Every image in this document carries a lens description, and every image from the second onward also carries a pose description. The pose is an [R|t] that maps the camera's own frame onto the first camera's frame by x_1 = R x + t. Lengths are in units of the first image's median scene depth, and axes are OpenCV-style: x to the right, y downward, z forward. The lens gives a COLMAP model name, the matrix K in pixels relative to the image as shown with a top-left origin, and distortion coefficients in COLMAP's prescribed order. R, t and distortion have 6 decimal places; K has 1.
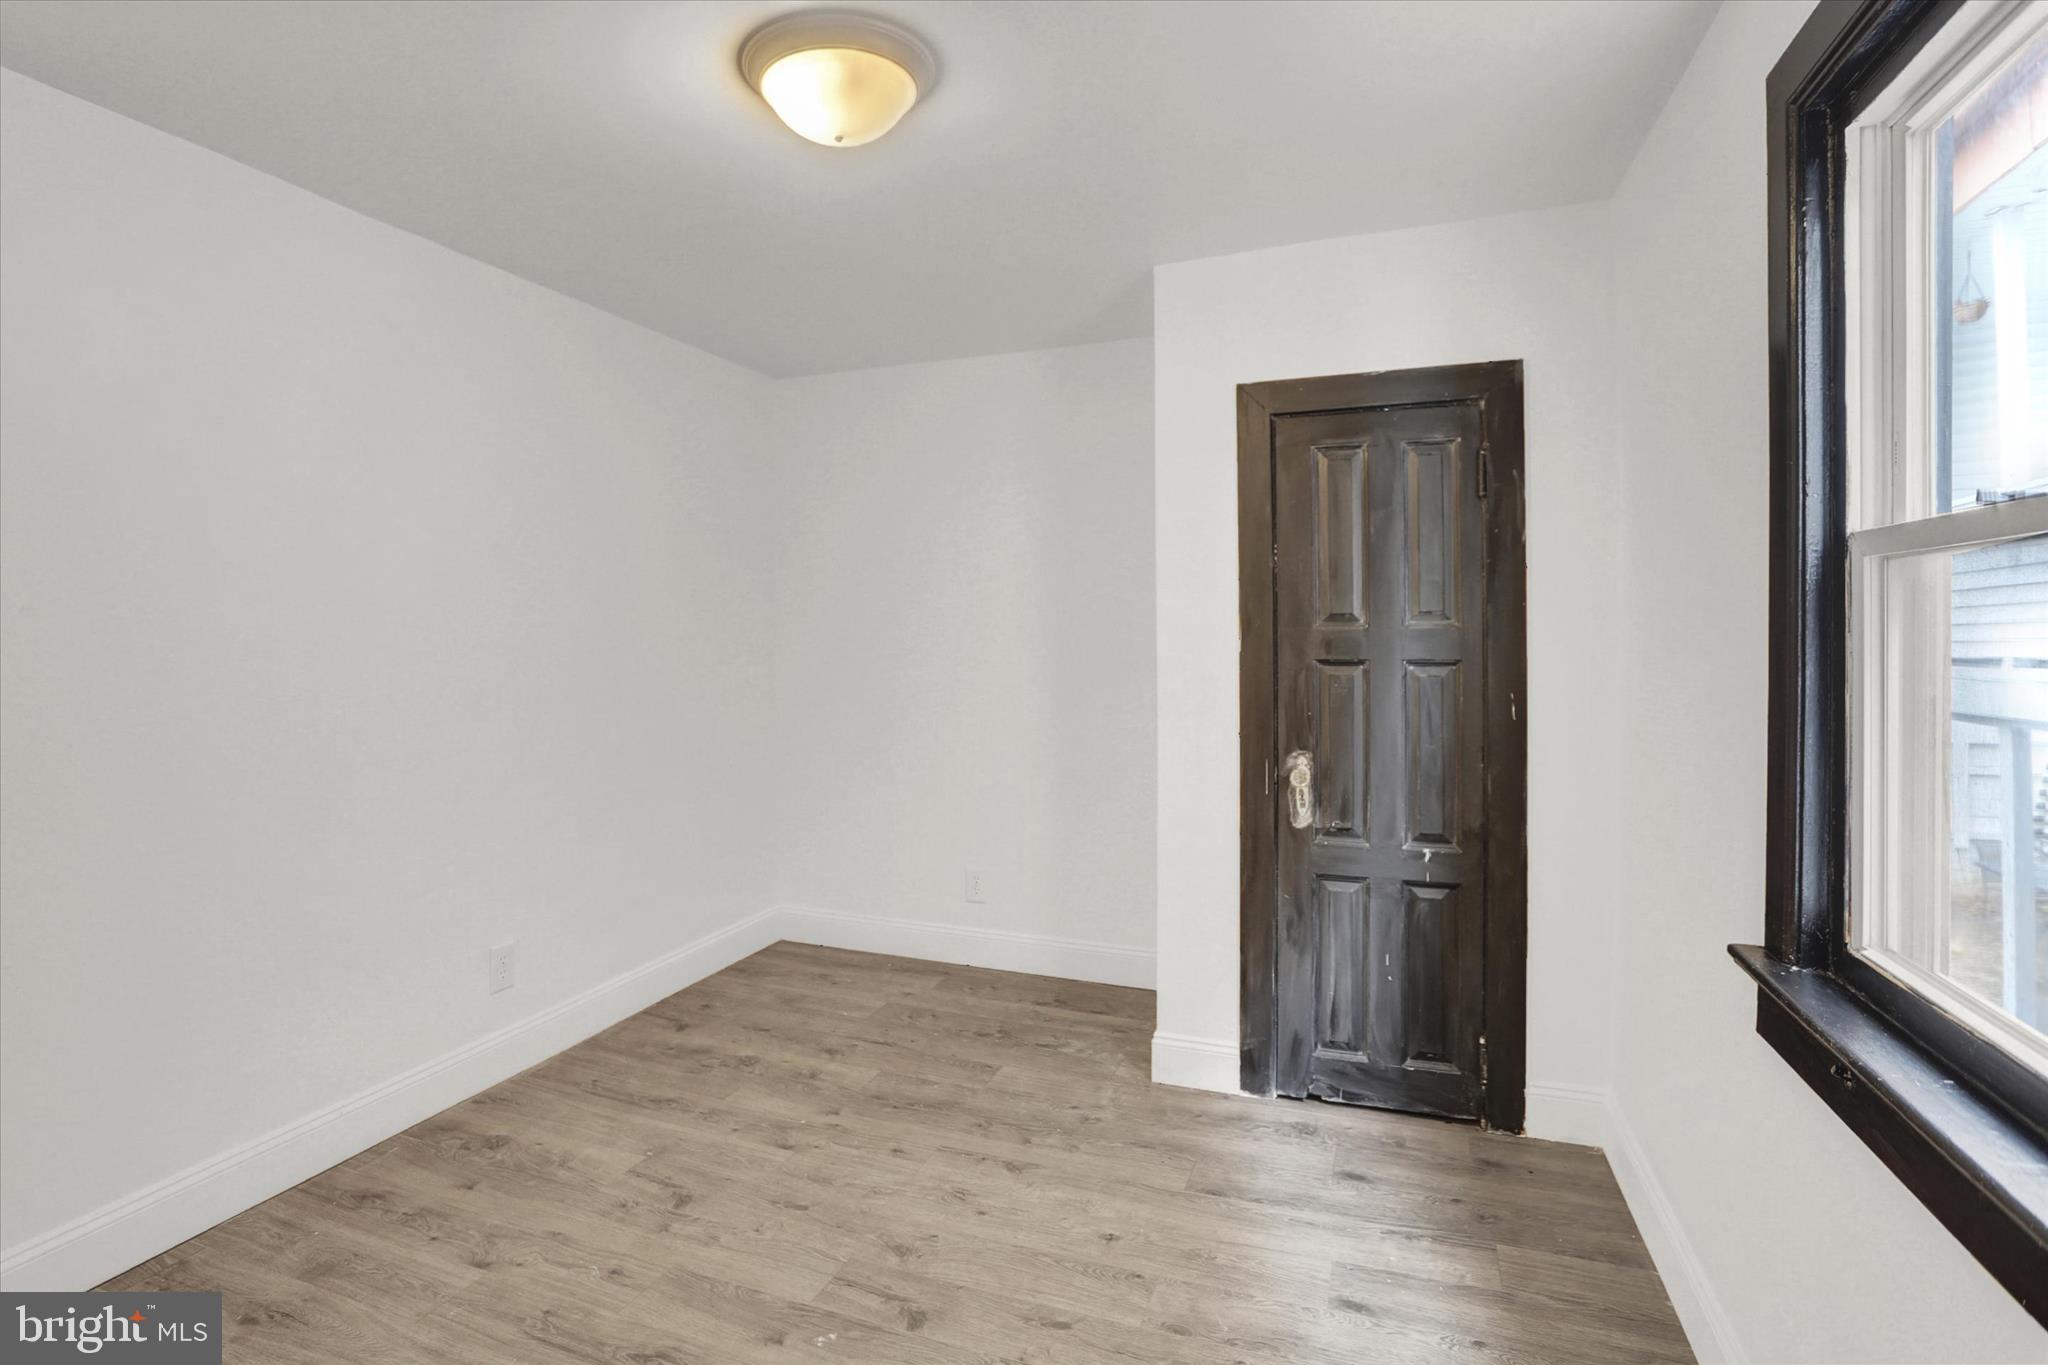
lens RADIAL K [[1043.2, 0, 949.9], [0, 1043.2, 630.4], [0, 0, 1]] dist [-0.025024, 0.000587]
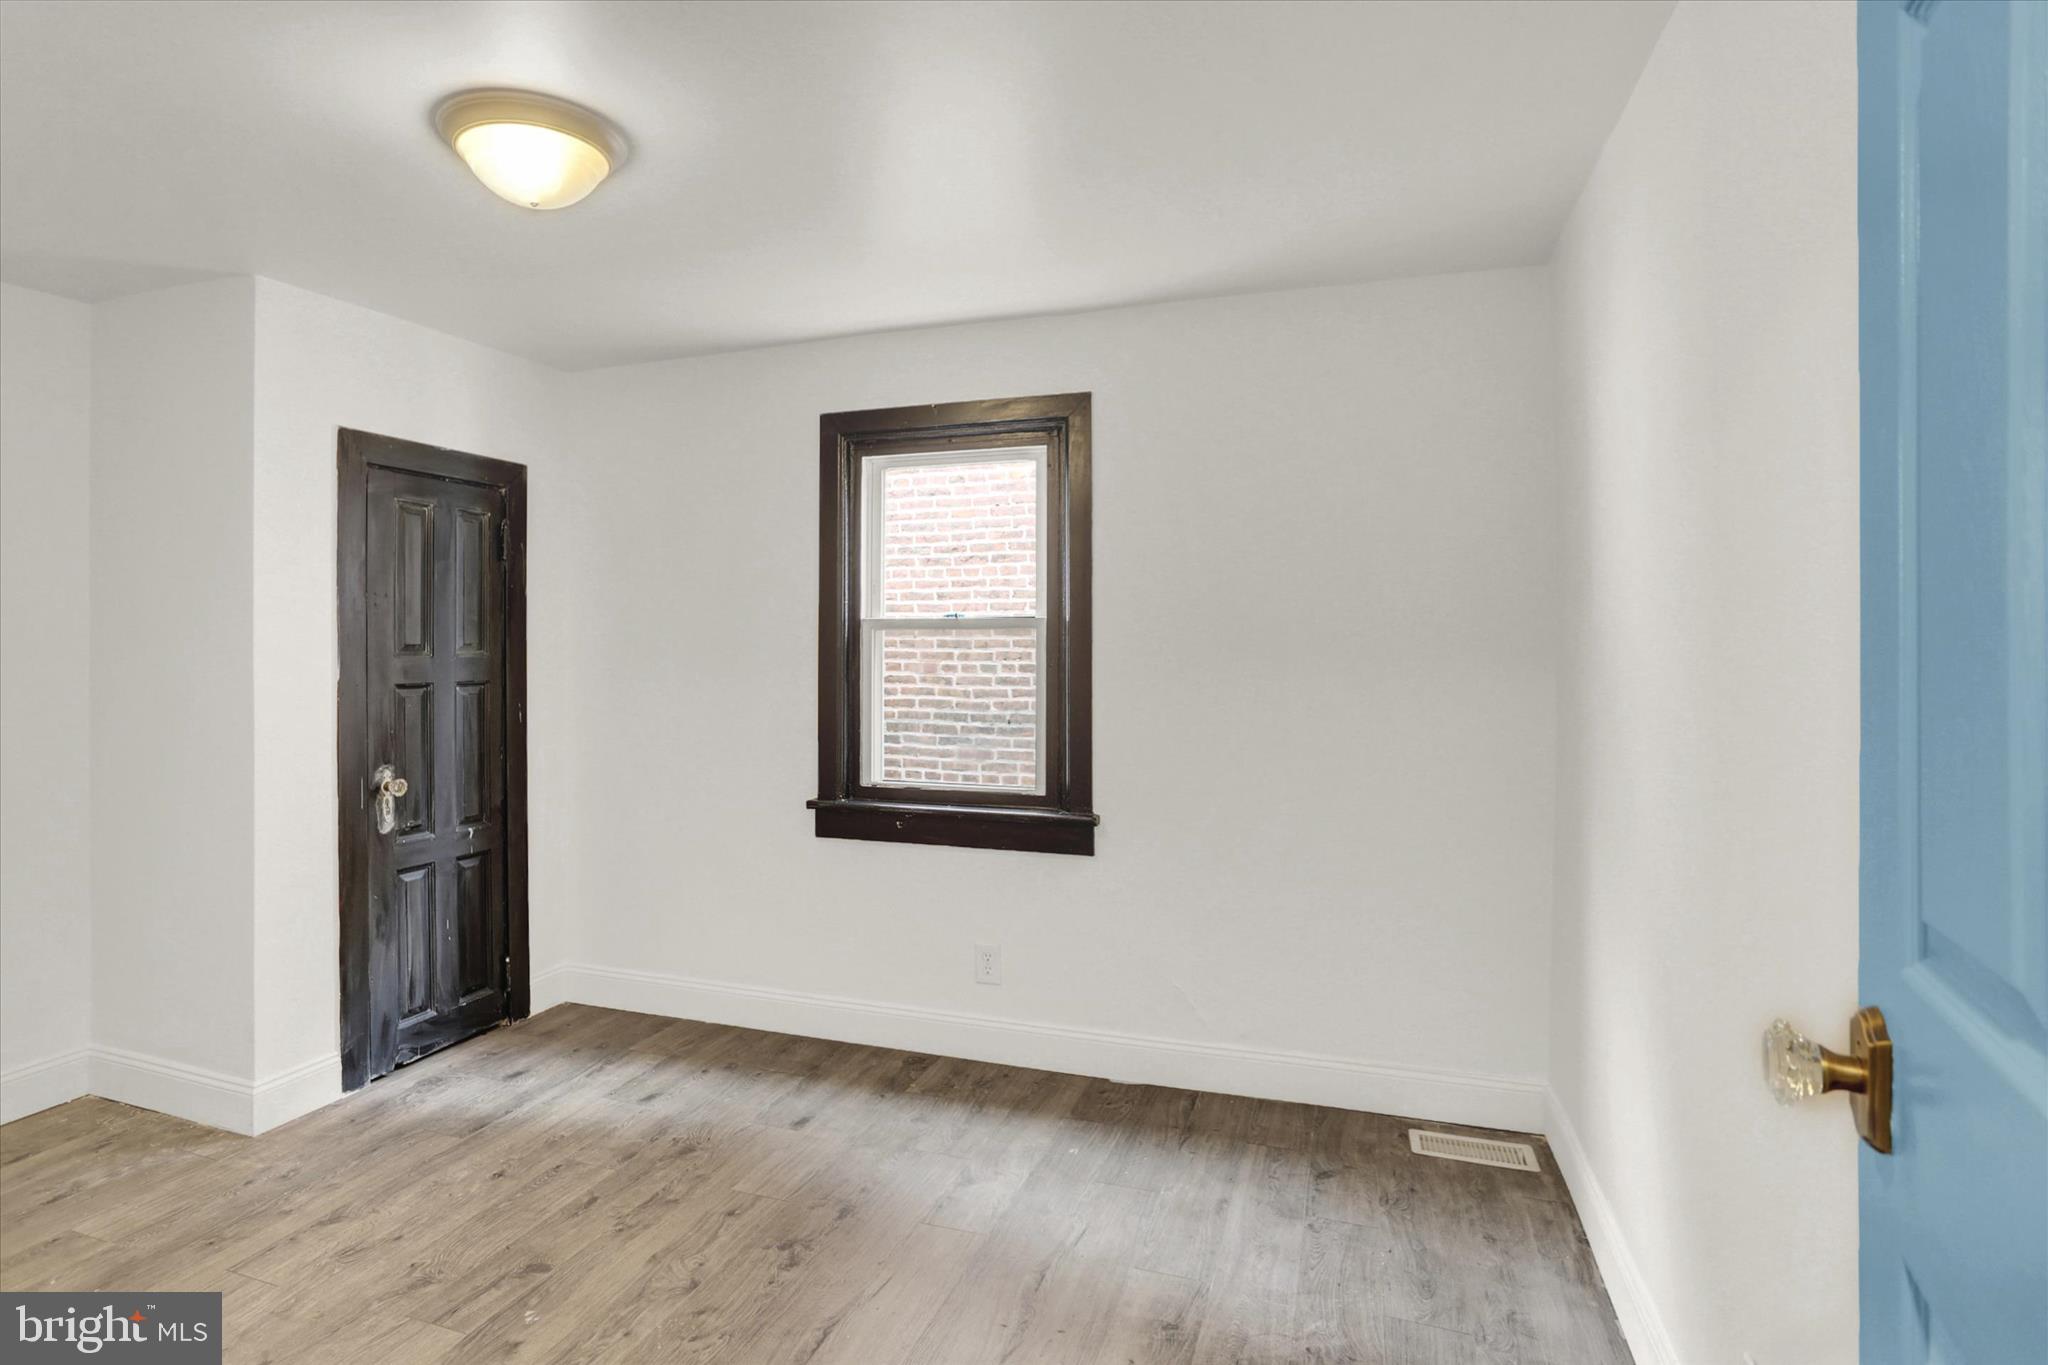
lens RADIAL K [[1041.7, 0, 1023.3], [0, 1041.7, 658.3], [0, 0, 1]] dist [-0.000037, 0.043265]
pose [[-0.047812, -0.000126, 0.998856, -0.861654], [0.000999, 0.999999, 0.000174, 0.000159], [-0.998856, 0.001006, -0.047812, 0.371288]]
